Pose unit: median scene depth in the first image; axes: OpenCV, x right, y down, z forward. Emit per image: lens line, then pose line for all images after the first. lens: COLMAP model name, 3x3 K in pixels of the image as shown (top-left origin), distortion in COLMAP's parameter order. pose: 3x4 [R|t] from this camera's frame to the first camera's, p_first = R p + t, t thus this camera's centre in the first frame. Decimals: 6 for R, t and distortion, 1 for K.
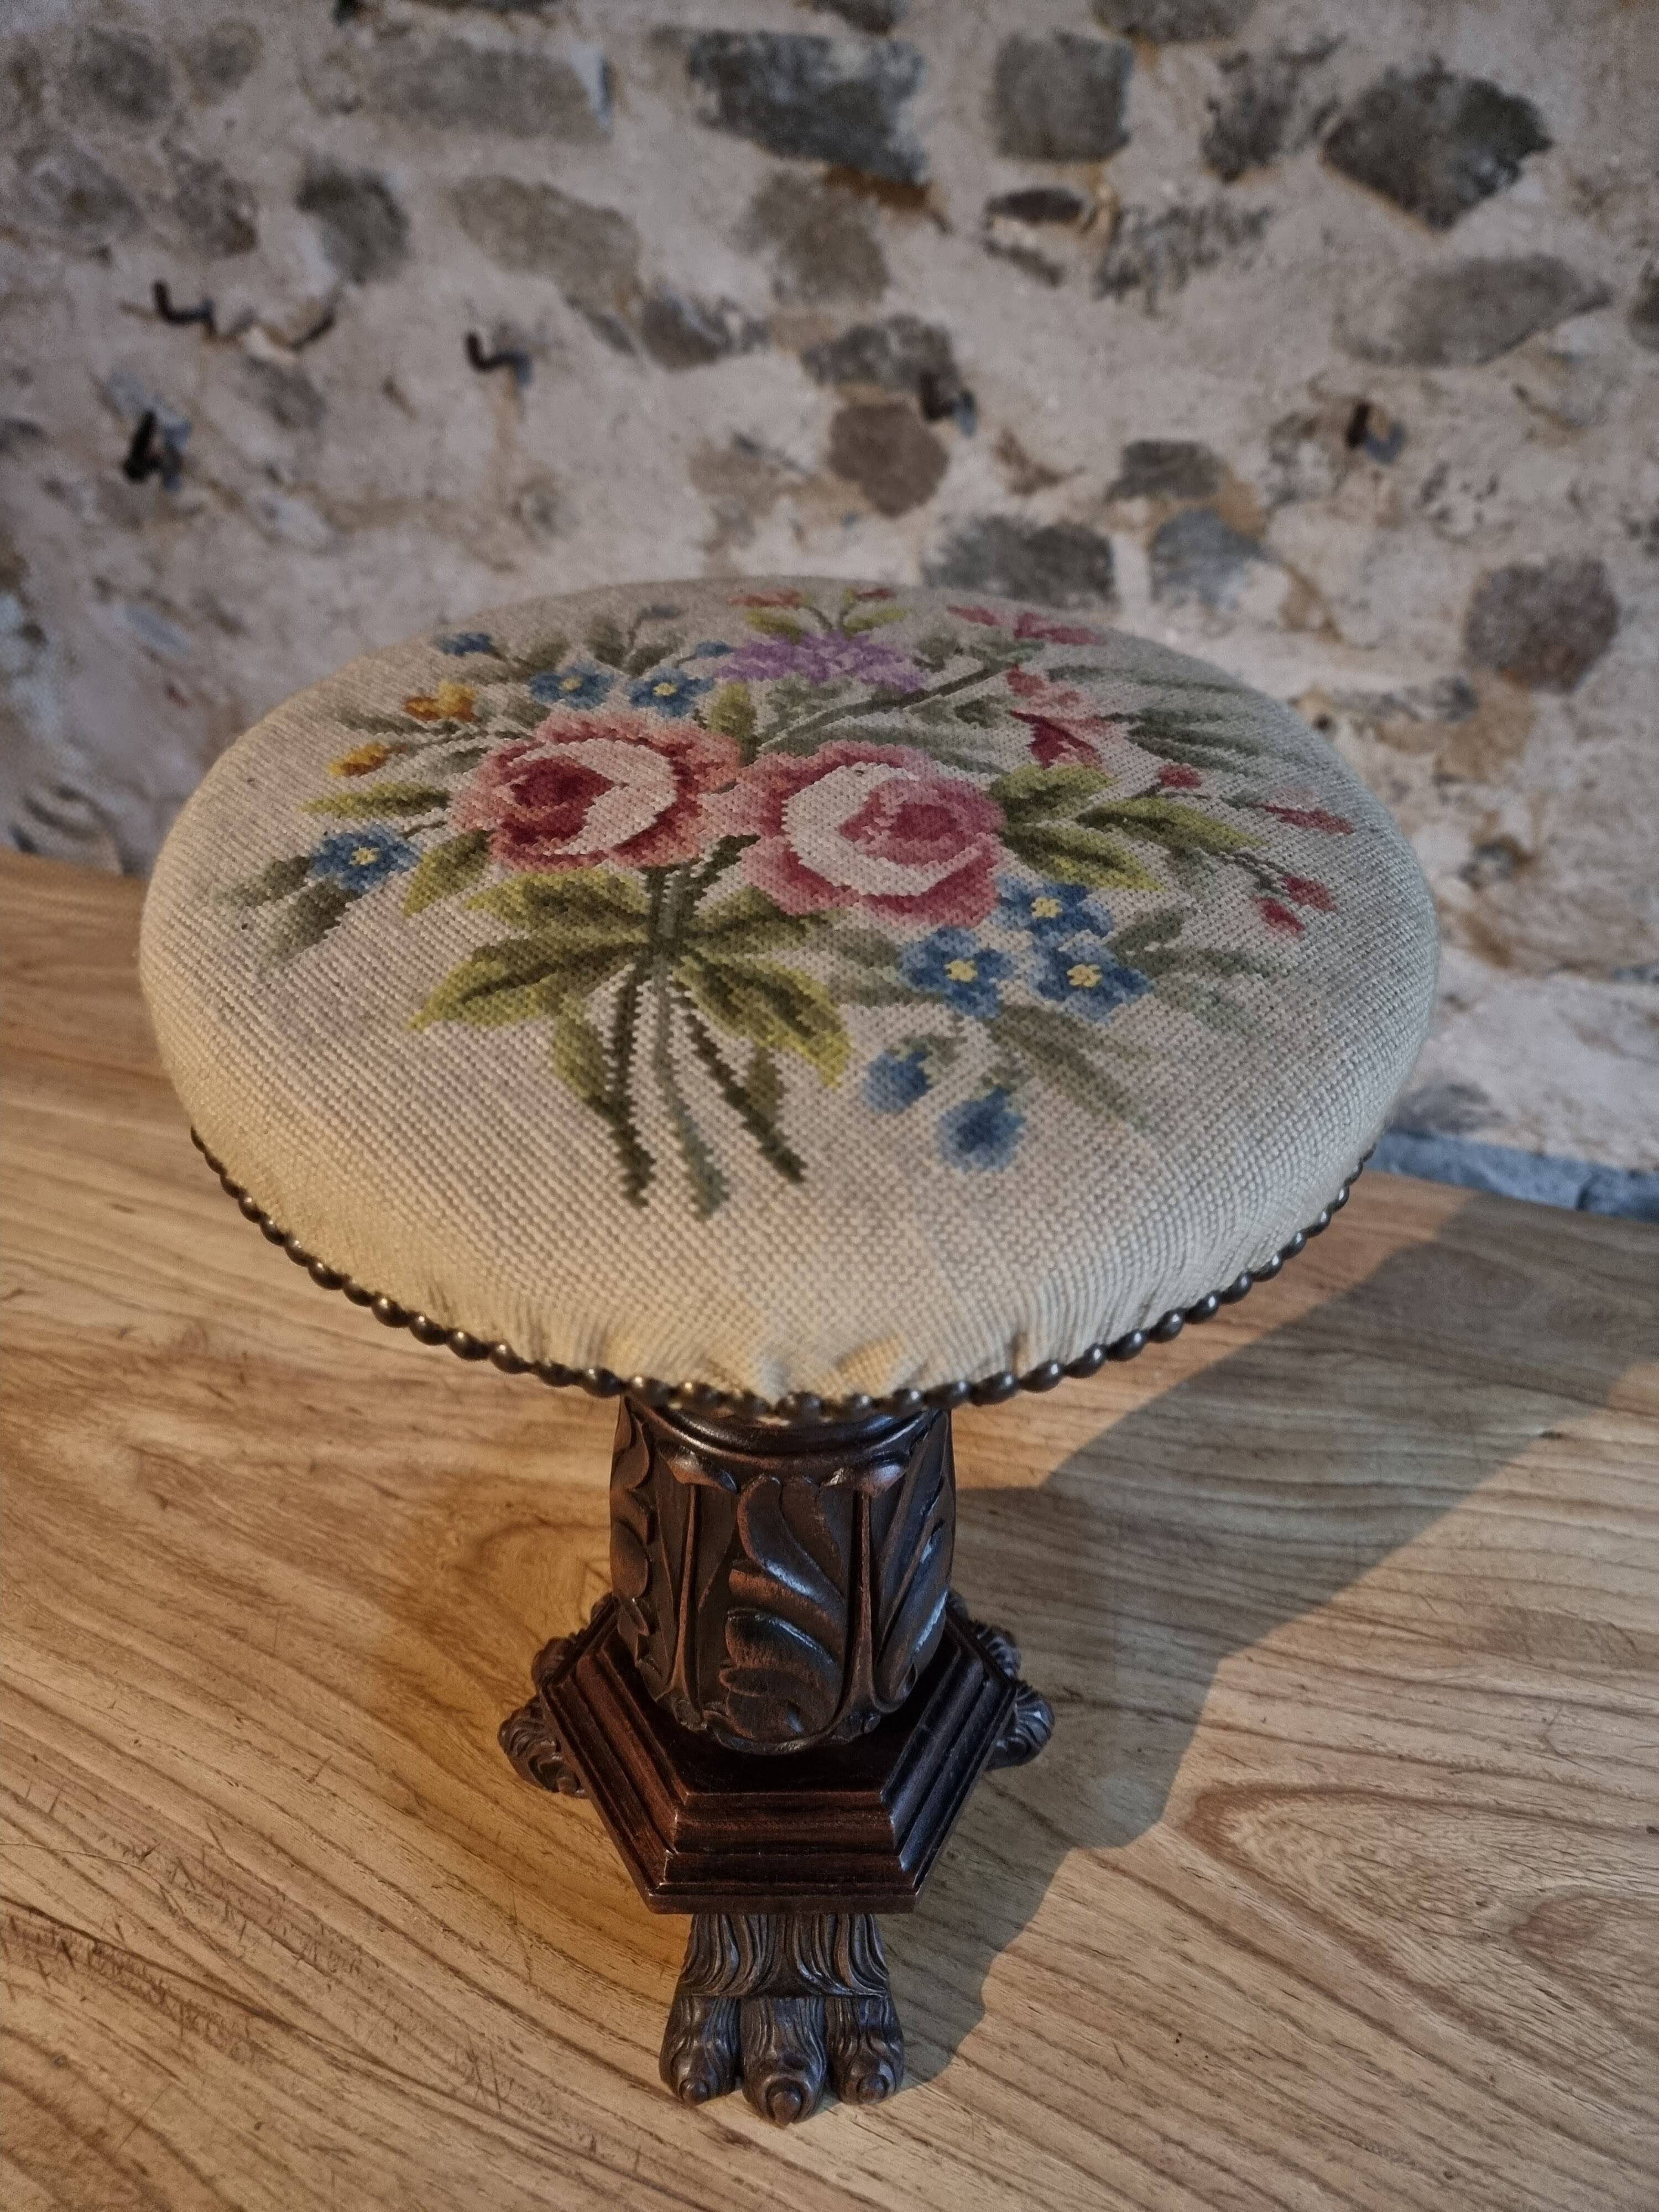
lens RADIAL K [[1599.4, 0, 812.7], [0, 1599.4, 1109.9], [0, 0, 1]] dist [0.052671, -0.053370]
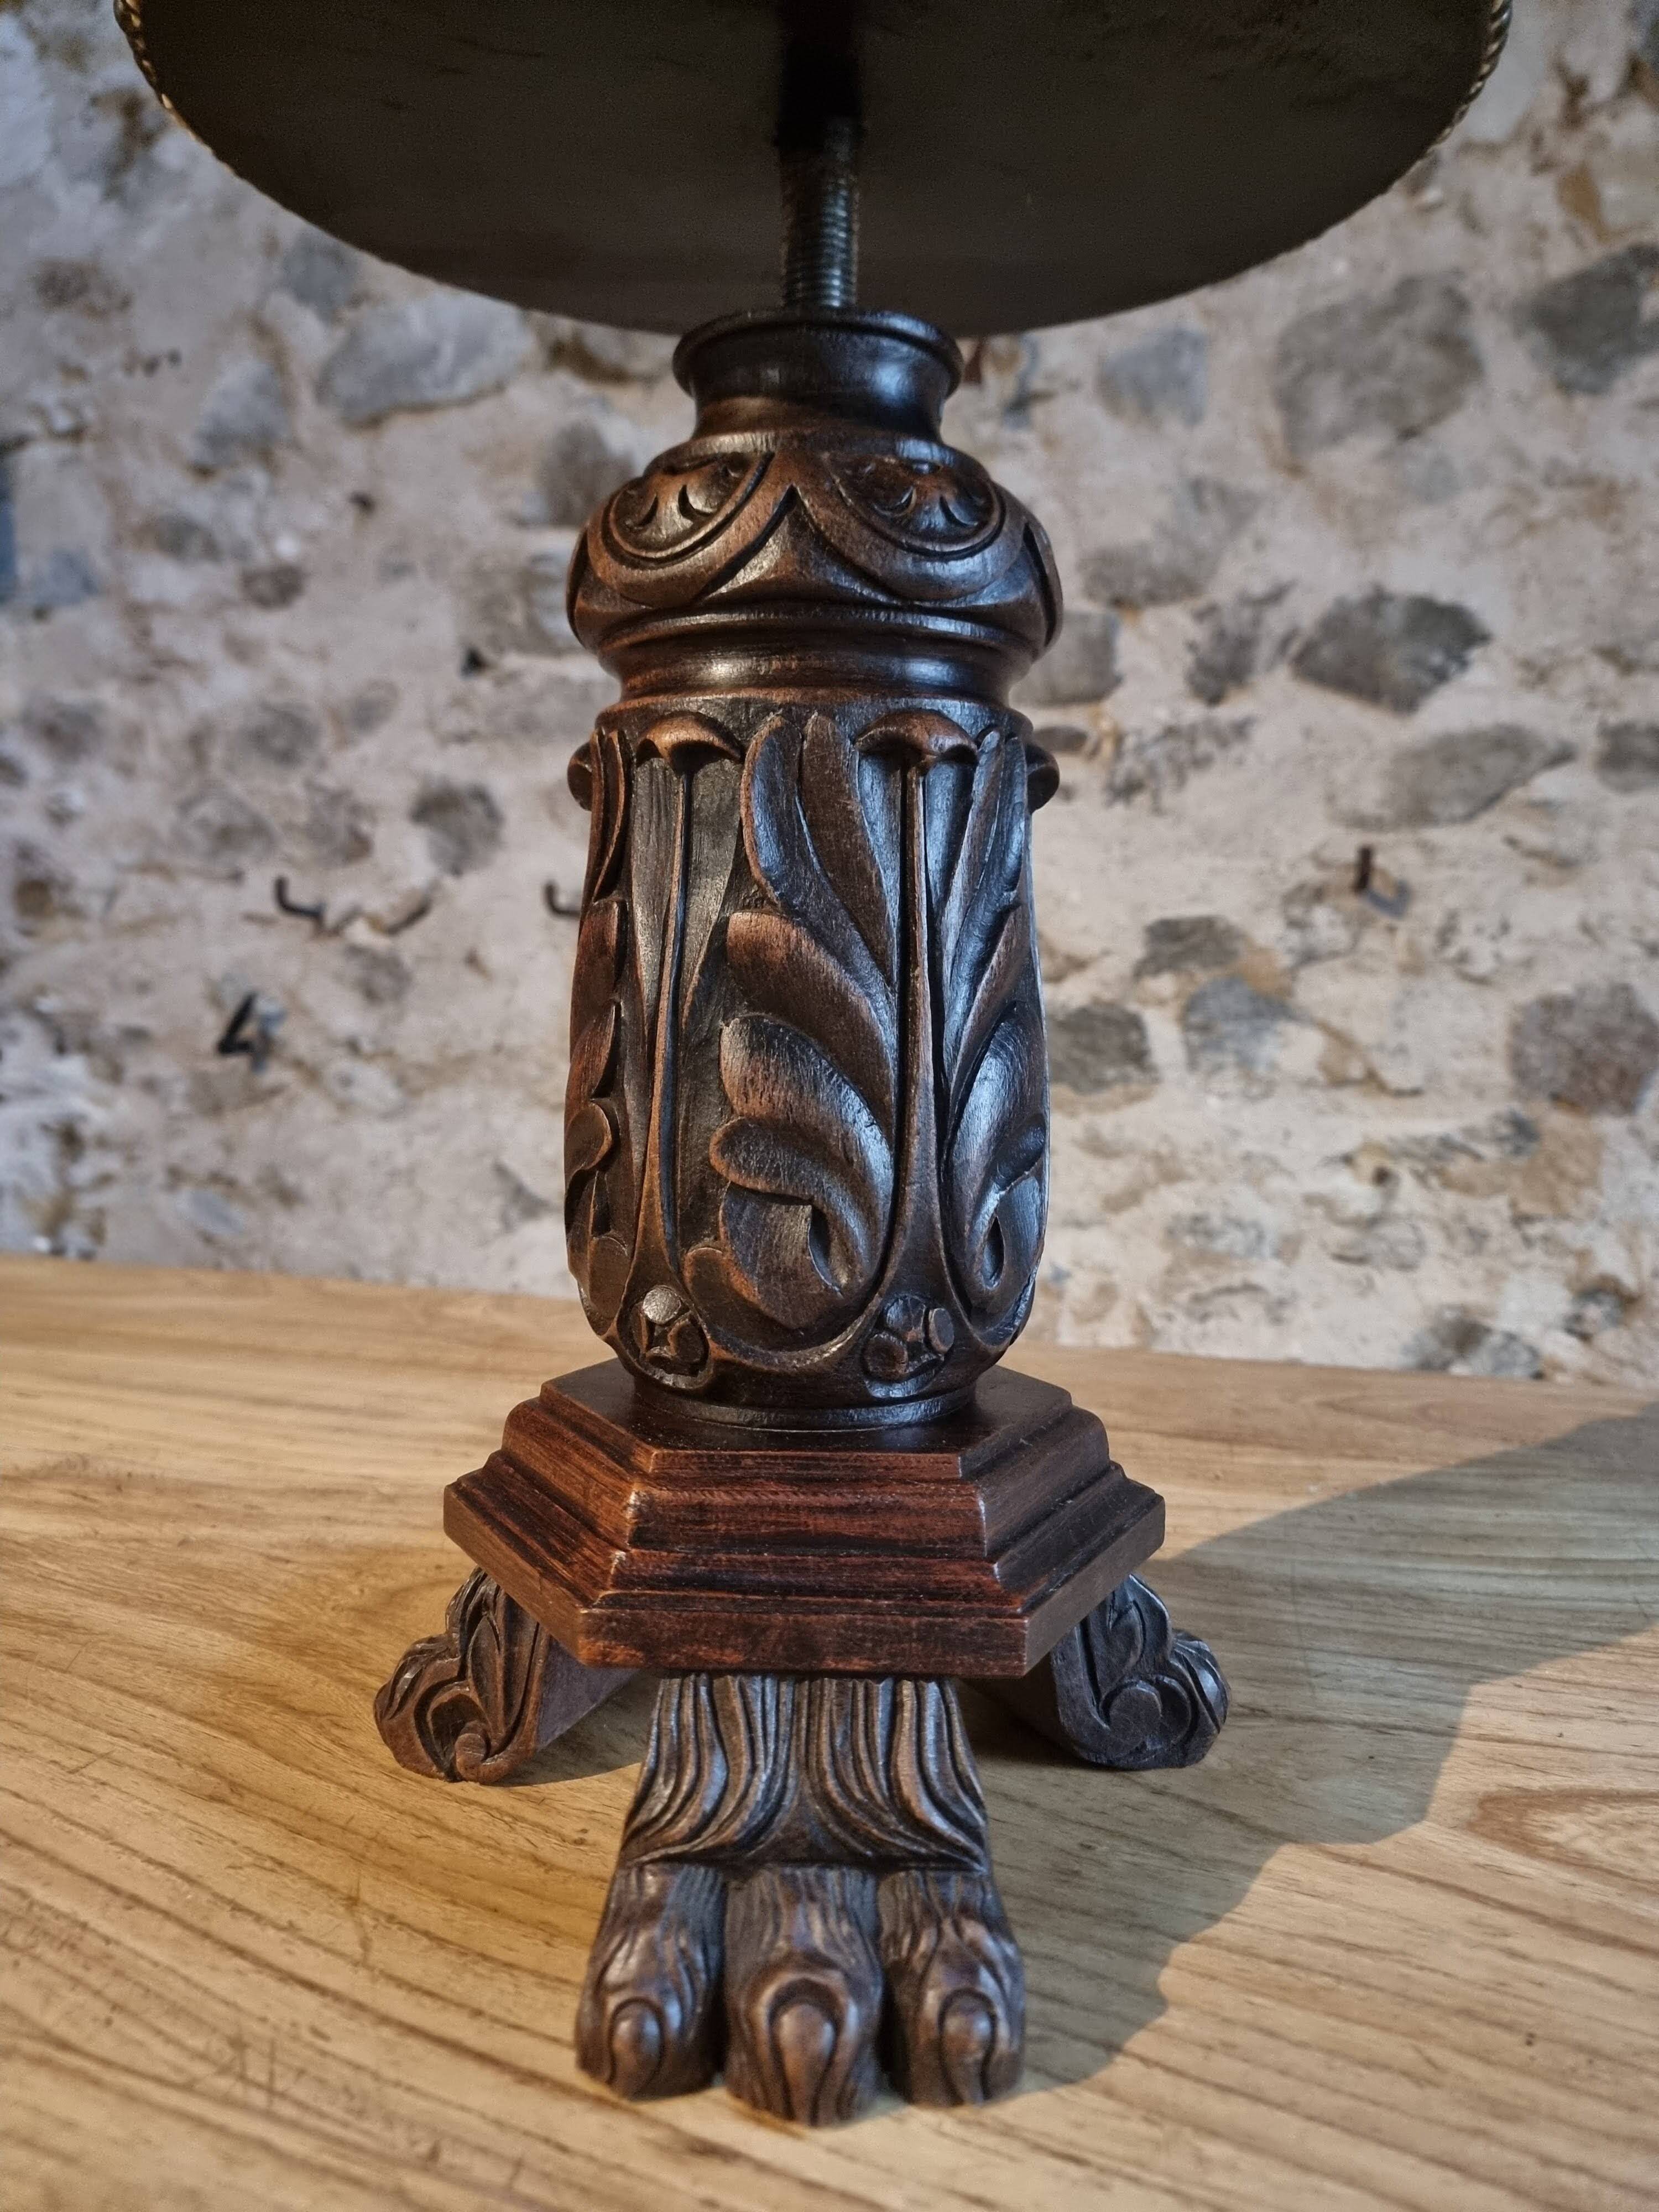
lens RADIAL K [[1599.4, 0, 812.7], [0, 1599.4, 1109.9], [0, 0, 1]] dist [0.052671, -0.053370]
pose [[0.999529, -0.010460, -0.028864, 0.003461], [-0.006421, 0.848149, -0.529718, 0.507729], [0.030022, 0.529654, 0.847682, 0.311251]]
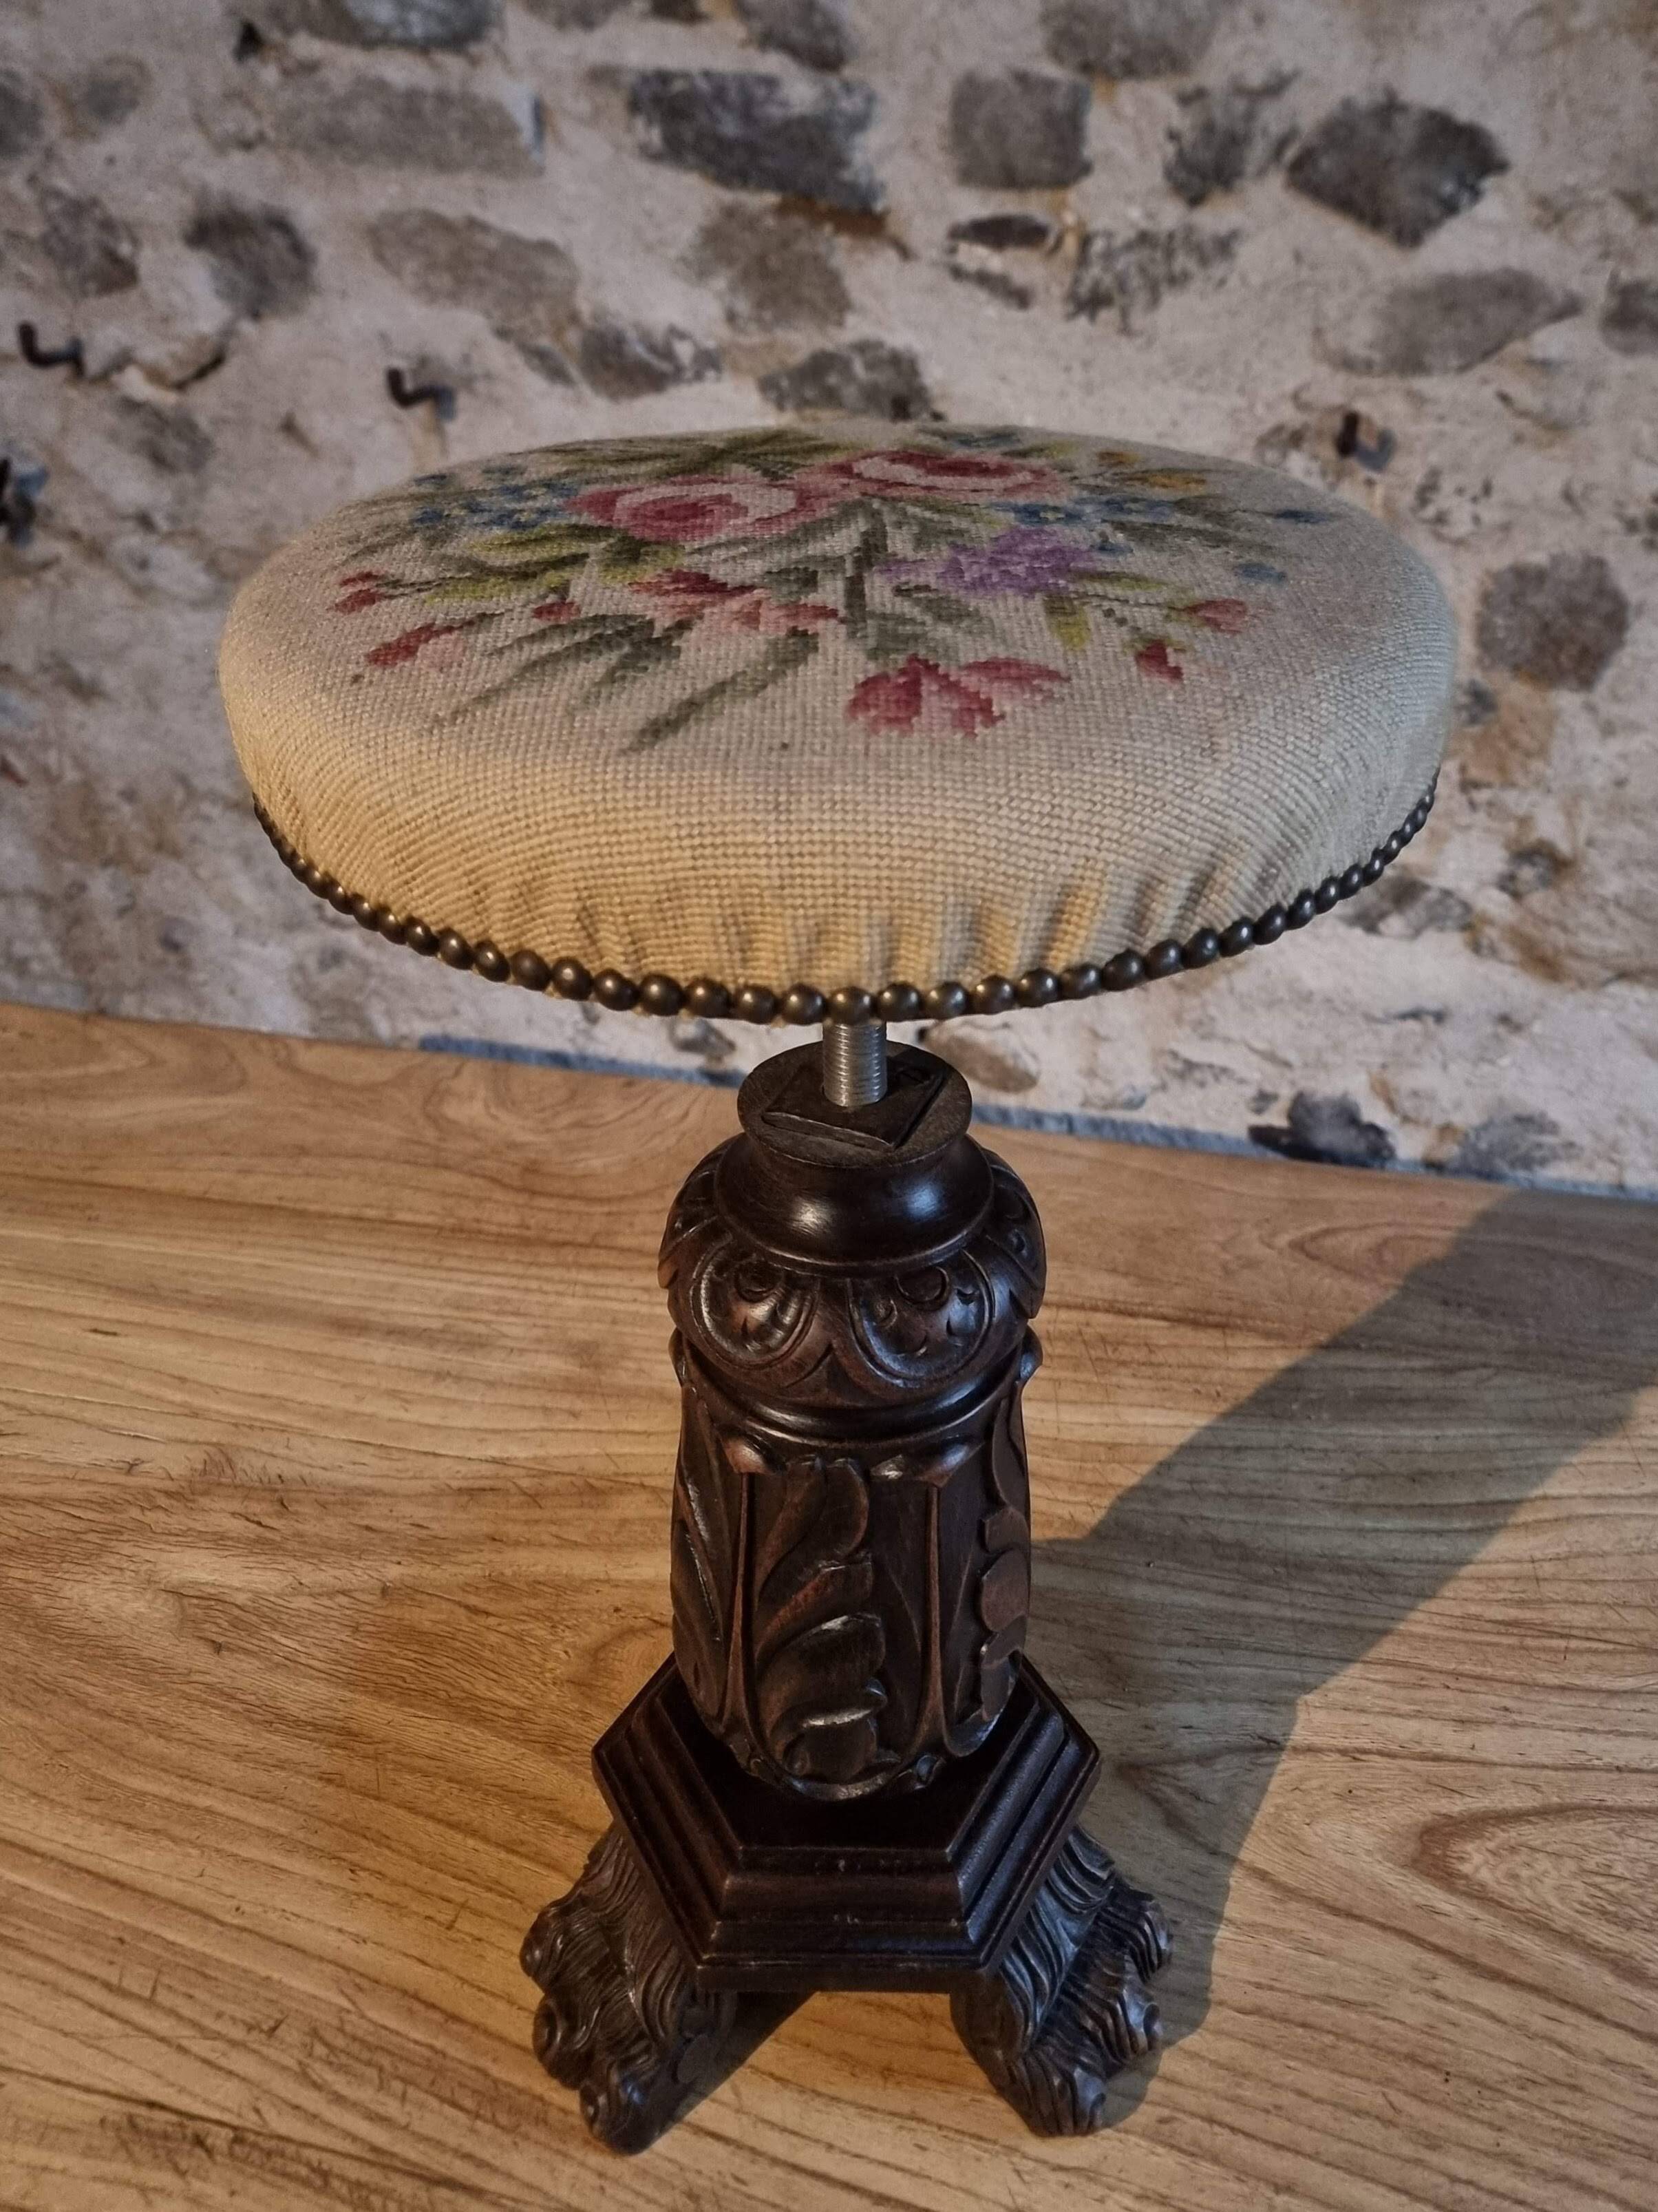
lens RADIAL K [[1979.9, 0, 911.8], [0, 1979.9, 913.9], [0, 0, 1]] dist [0.060616, -0.058777]
pose [[0.991337, -0.059578, 0.117053, -0.149040], [0.078339, 0.983533, -0.162867, 0.066487], [-0.105422, 0.170626, 0.979680, -0.183951]]
